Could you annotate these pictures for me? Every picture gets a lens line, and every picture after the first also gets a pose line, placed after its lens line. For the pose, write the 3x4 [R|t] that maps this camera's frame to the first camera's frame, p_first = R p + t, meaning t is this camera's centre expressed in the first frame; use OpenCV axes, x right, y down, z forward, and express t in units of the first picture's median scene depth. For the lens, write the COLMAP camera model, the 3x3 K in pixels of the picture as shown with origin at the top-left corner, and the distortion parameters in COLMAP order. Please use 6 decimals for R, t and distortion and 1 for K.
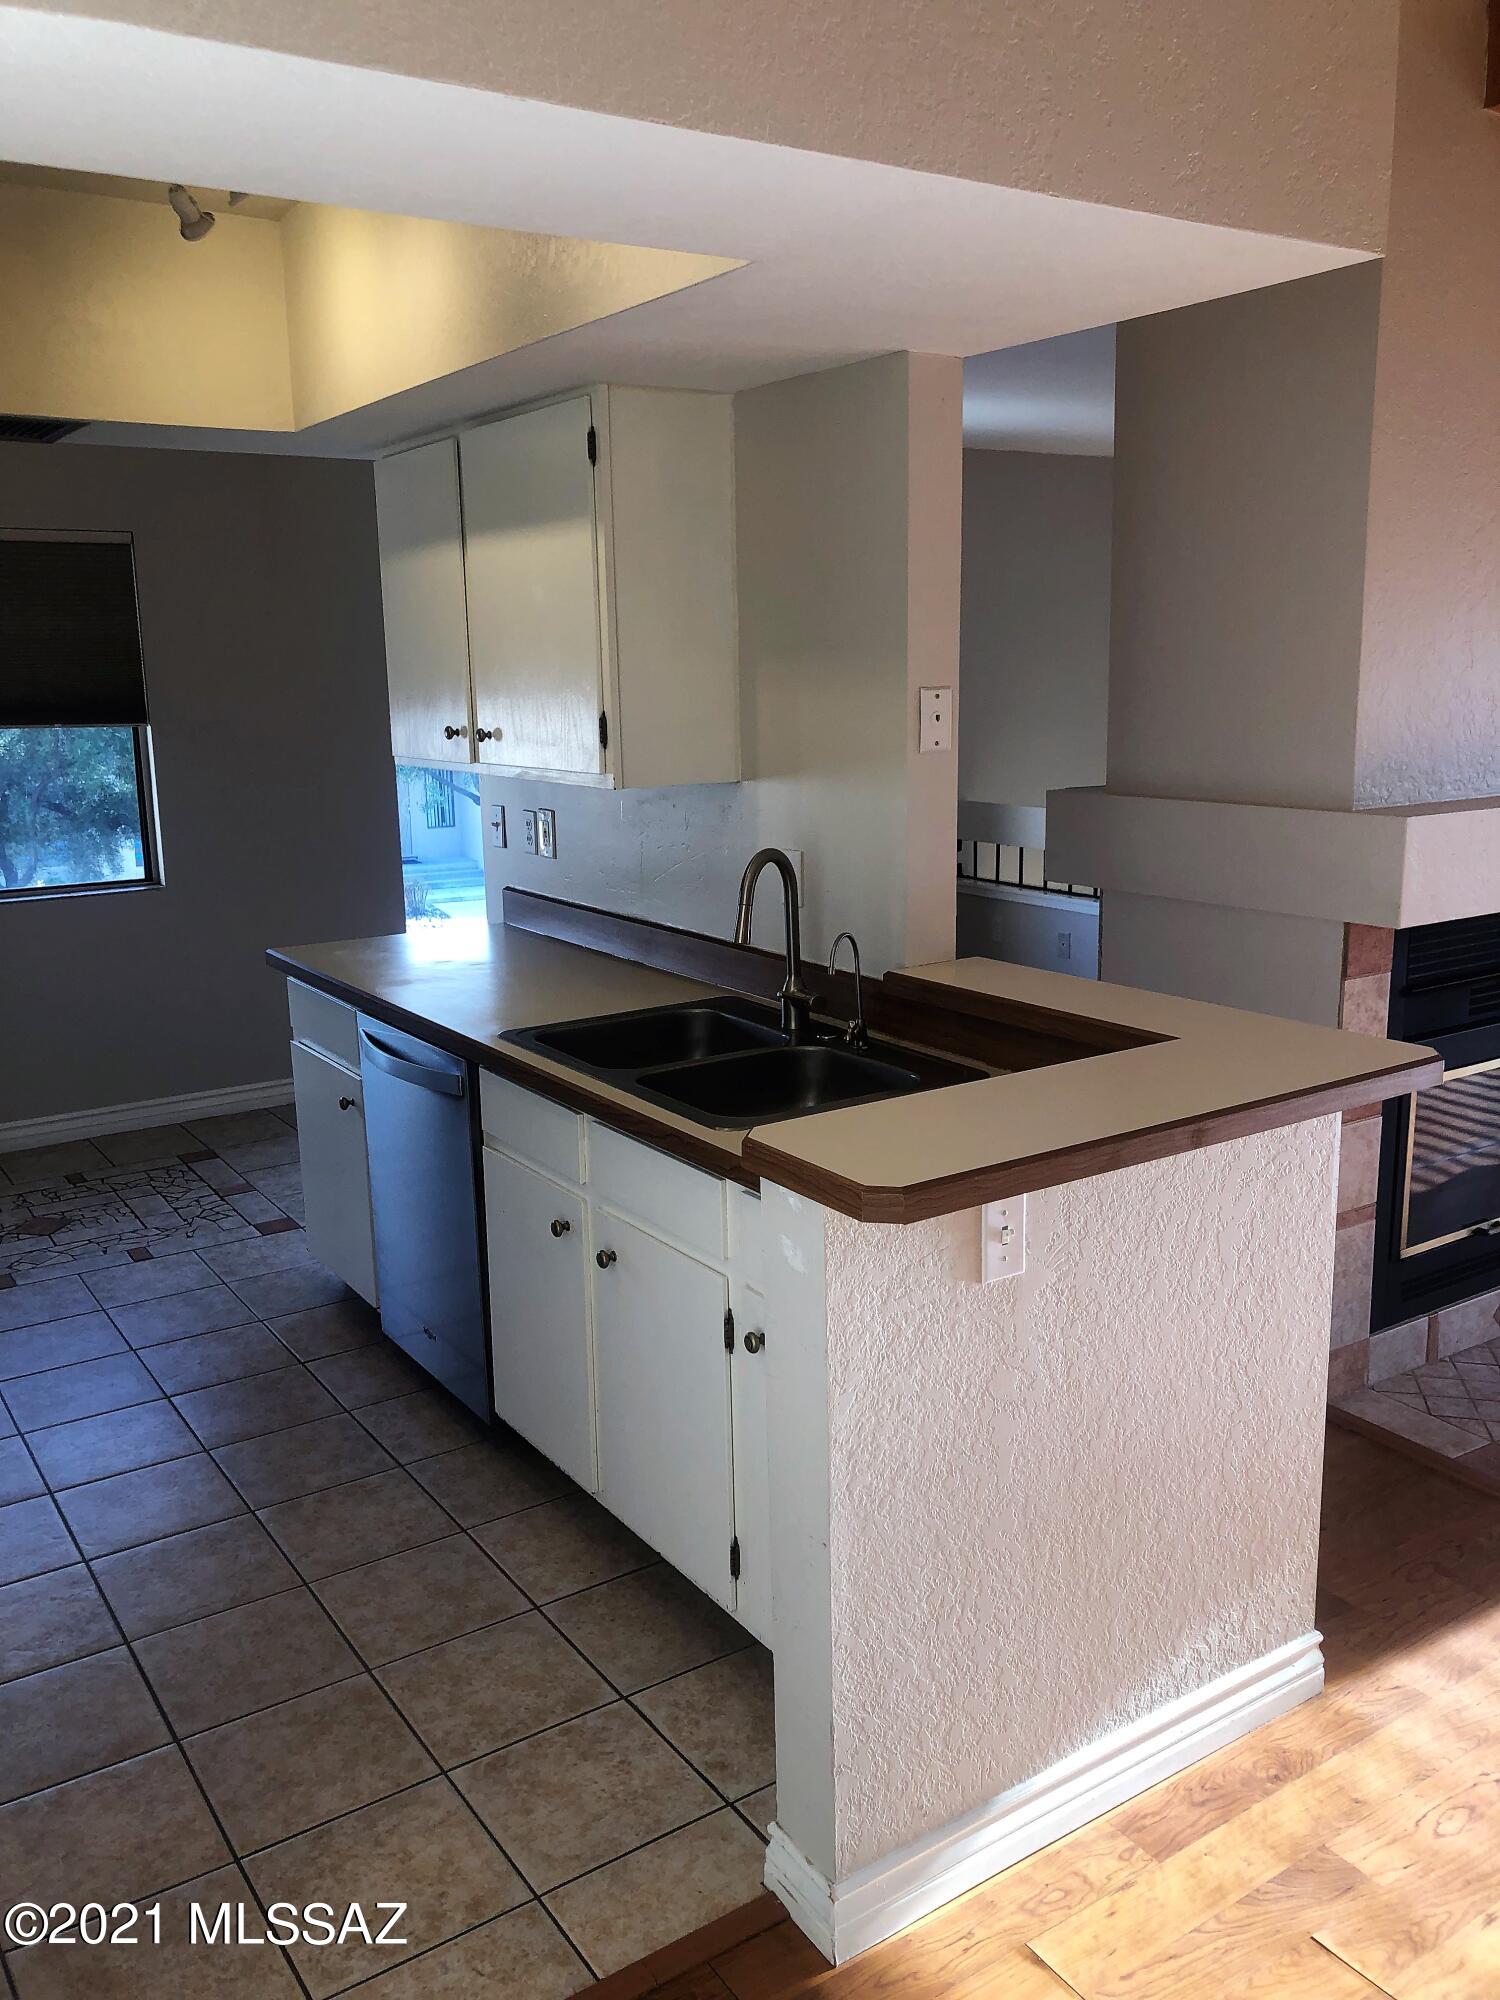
lens RADIAL K [[1628.3, 0, 757.3], [0, 1628.3, 996.7], [0, 0, 1]] dist [0.018870, -0.022180]
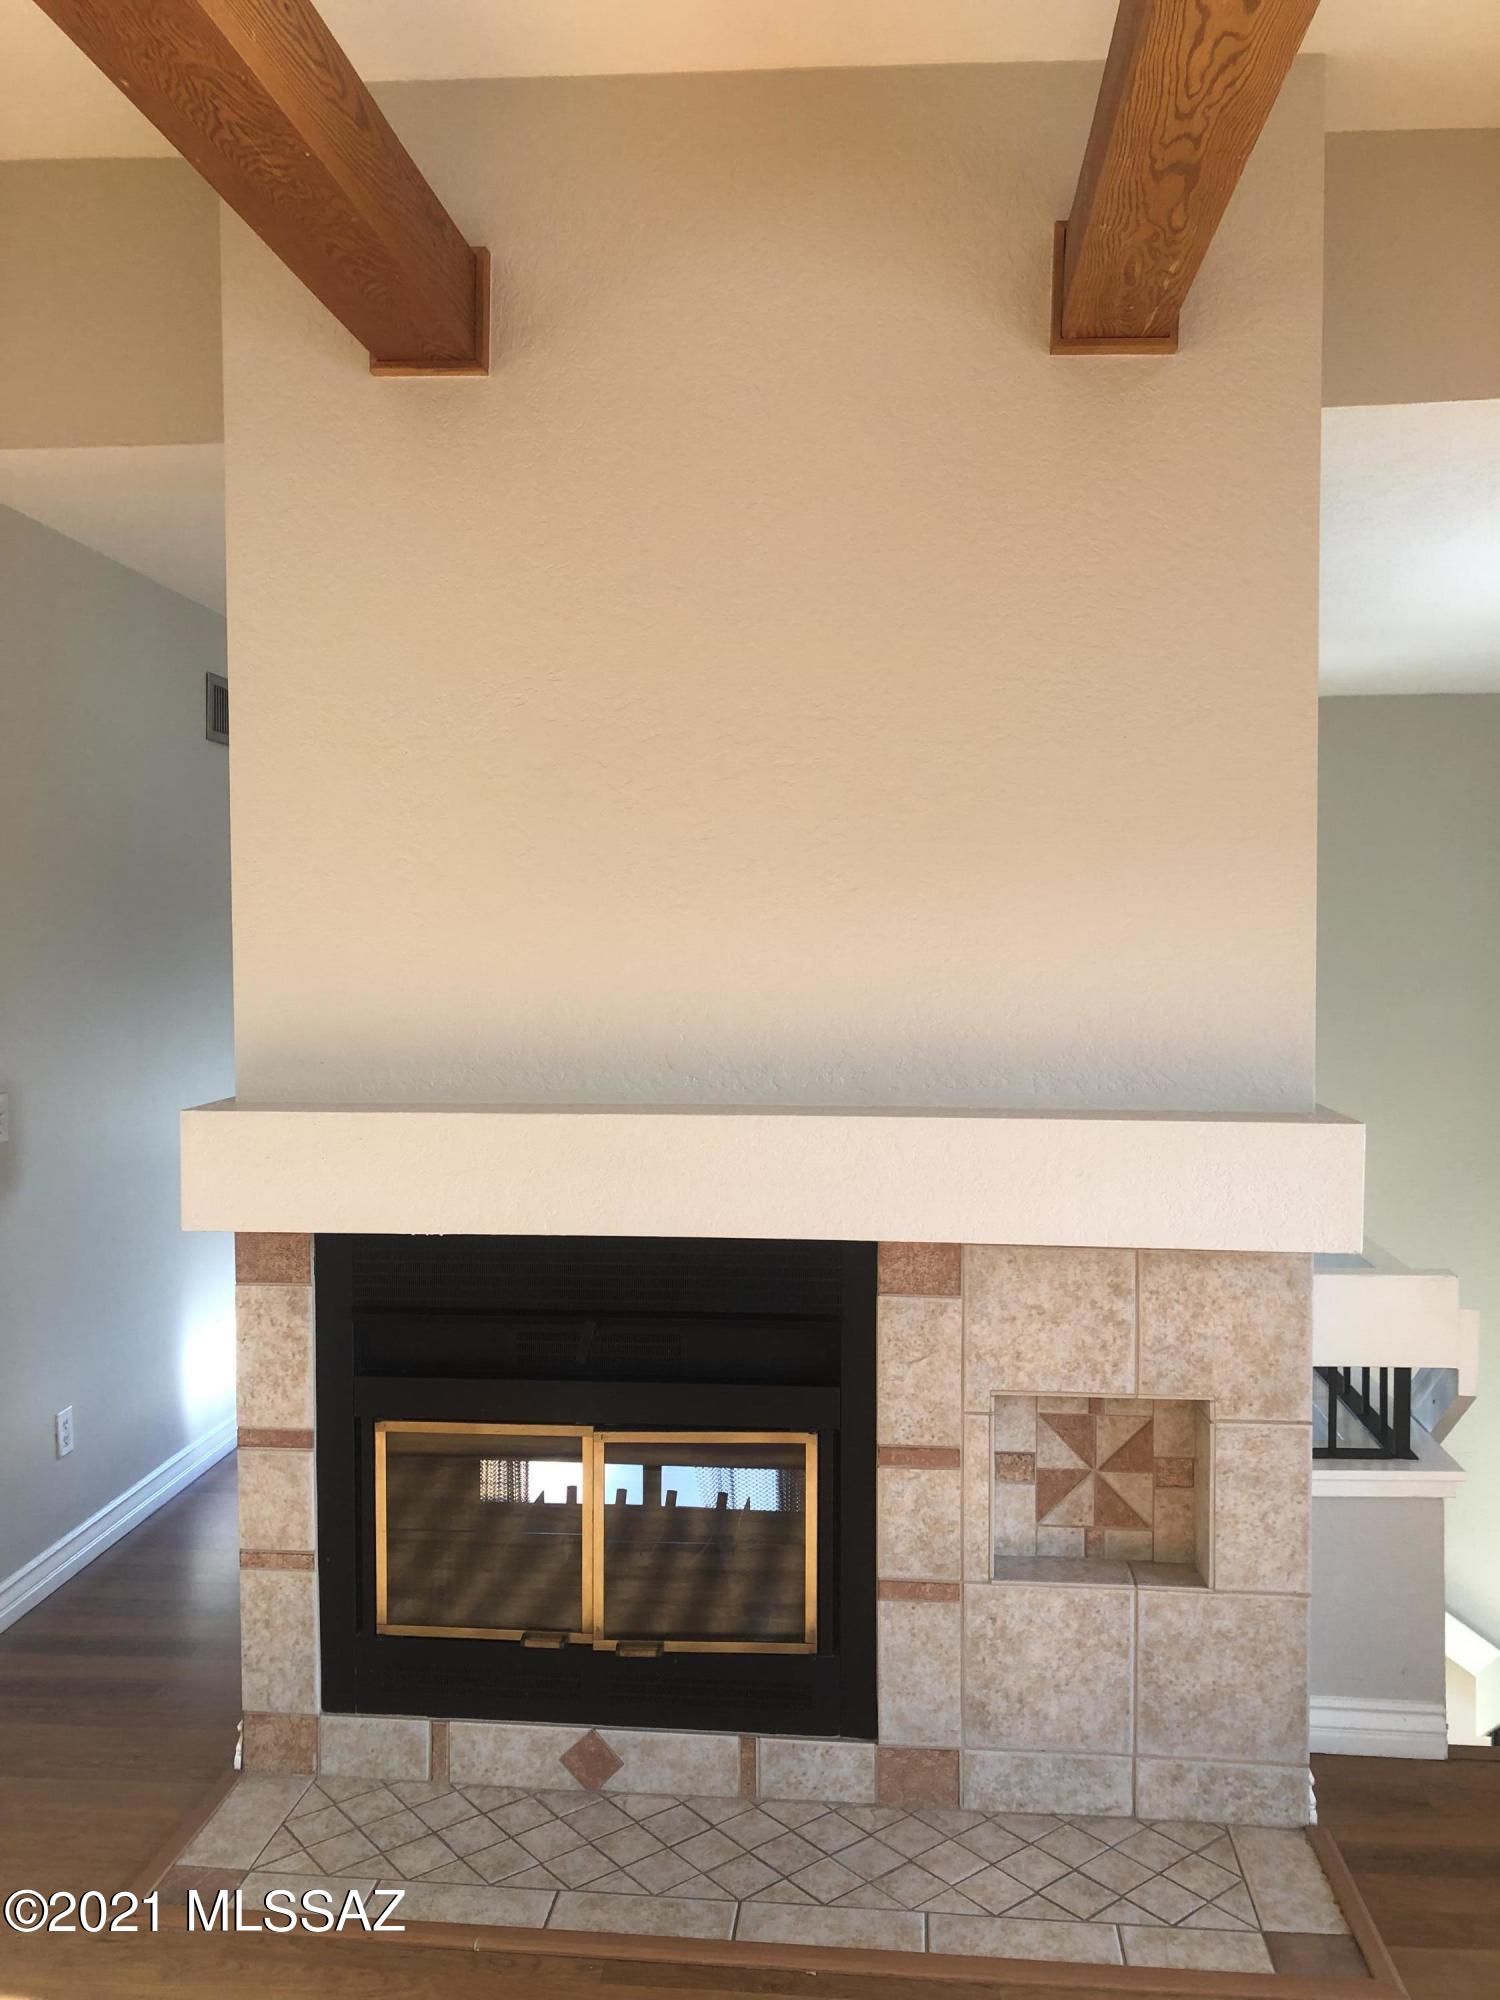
lens RADIAL K [[1628.3, 0, 763.0], [0, 1628.3, 985.1], [0, 0, 1]] dist [0.018870, -0.022180]
pose [[0.777906, 0.038638, -0.627191, 1.359025], [-0.138734, 0.984039, -0.111450, -0.134743], [0.612874, 0.173710, 0.770850, 0.513349]]
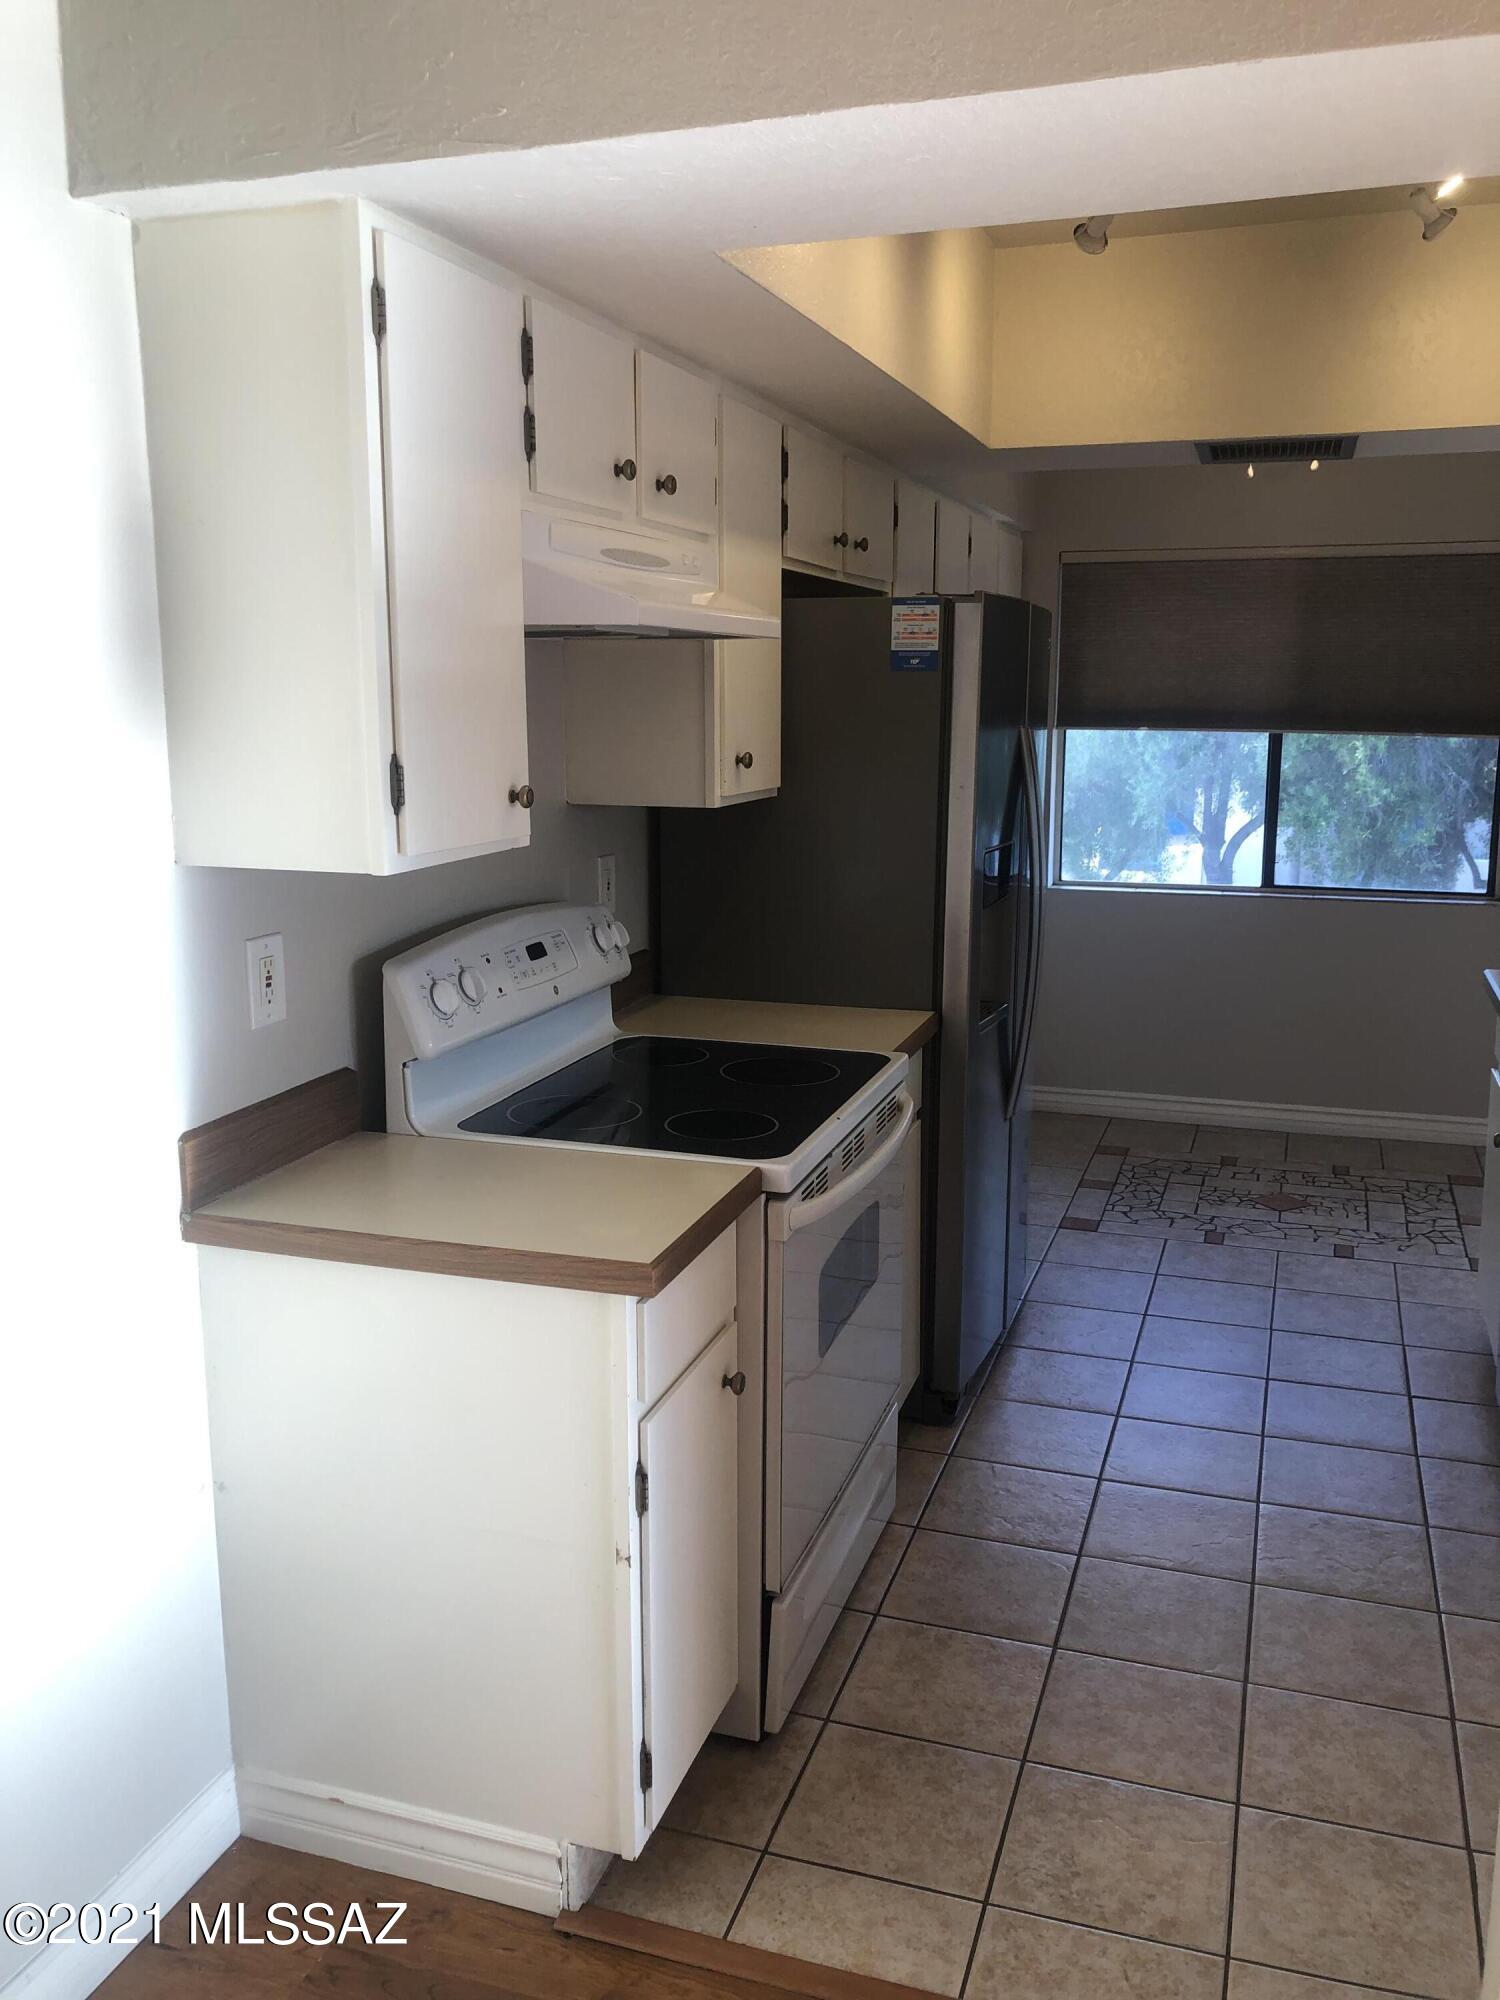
lens RADIAL K [[1628.3, 0, 762.7], [0, 1628.3, 979.1], [0, 0, 1]] dist [0.018870, -0.022180]
pose [[0.605389, 0.150590, -0.781554, 0.271726], [-0.169722, 0.983778, 0.058088, -0.010008], [0.777624, 0.097481, 0.621127, 0.115755]]
